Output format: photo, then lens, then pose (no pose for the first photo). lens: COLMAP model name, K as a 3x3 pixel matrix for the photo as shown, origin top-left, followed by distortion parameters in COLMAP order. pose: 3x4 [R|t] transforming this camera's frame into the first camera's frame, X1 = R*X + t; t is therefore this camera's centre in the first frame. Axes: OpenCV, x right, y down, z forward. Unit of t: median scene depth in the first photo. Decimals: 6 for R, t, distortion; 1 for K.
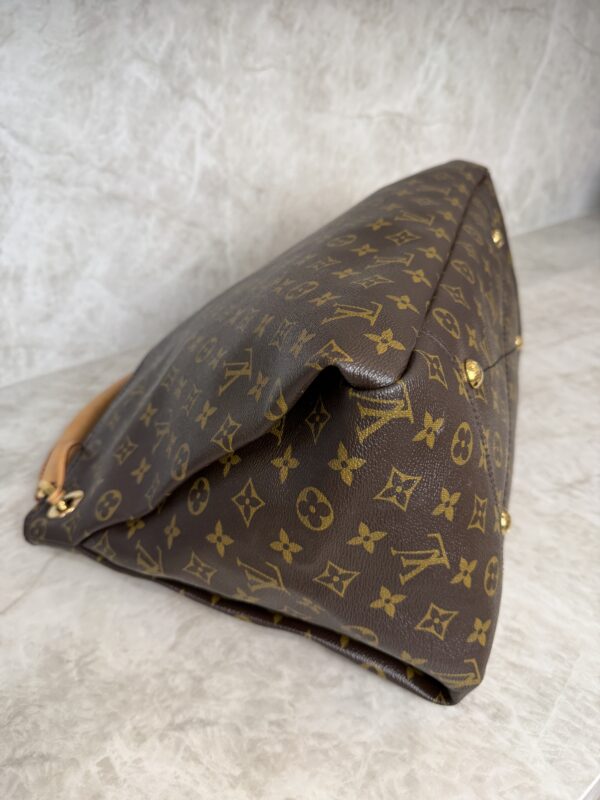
lens RADIAL K [[581.6, 0, 294.4], [0, 581.6, 399.0], [0, 0, 1]] dist [-0.056795, 0.028379]
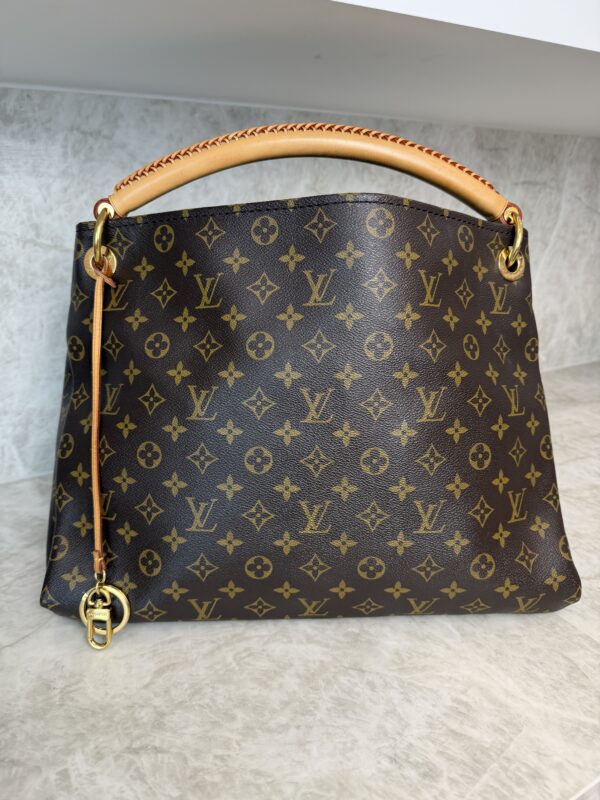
lens RADIAL K [[567.3, 0, 301.2], [0, 567.3, 402.0], [0, 0, 1]] dist [-0.026084, 0.004964]
pose [[0.992622, 0.039674, -0.114575, 0.194097], [-0.065478, 0.970716, -0.231136, 0.130539], [0.102050, 0.236933, 0.966152, -0.161175]]
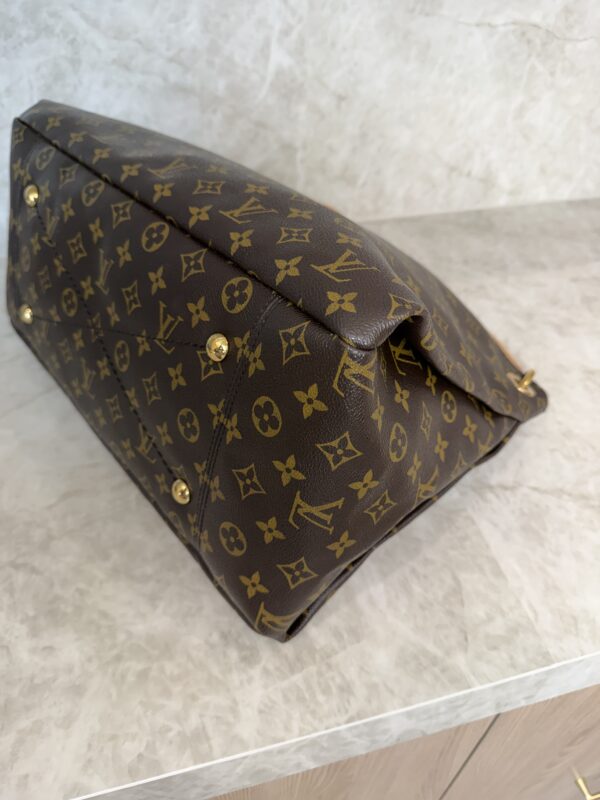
lens RADIAL K [[576.9, 0, 309.3], [0, 576.9, 396.6], [0, 0, 1]] dist [-0.062476, 0.030421]
pose [[0.928701, 0.274946, -0.248835, 0.542927], [-0.223162, 0.950292, 0.217125, -0.177249], [0.296164, -0.146113, 0.943895, 0.057675]]
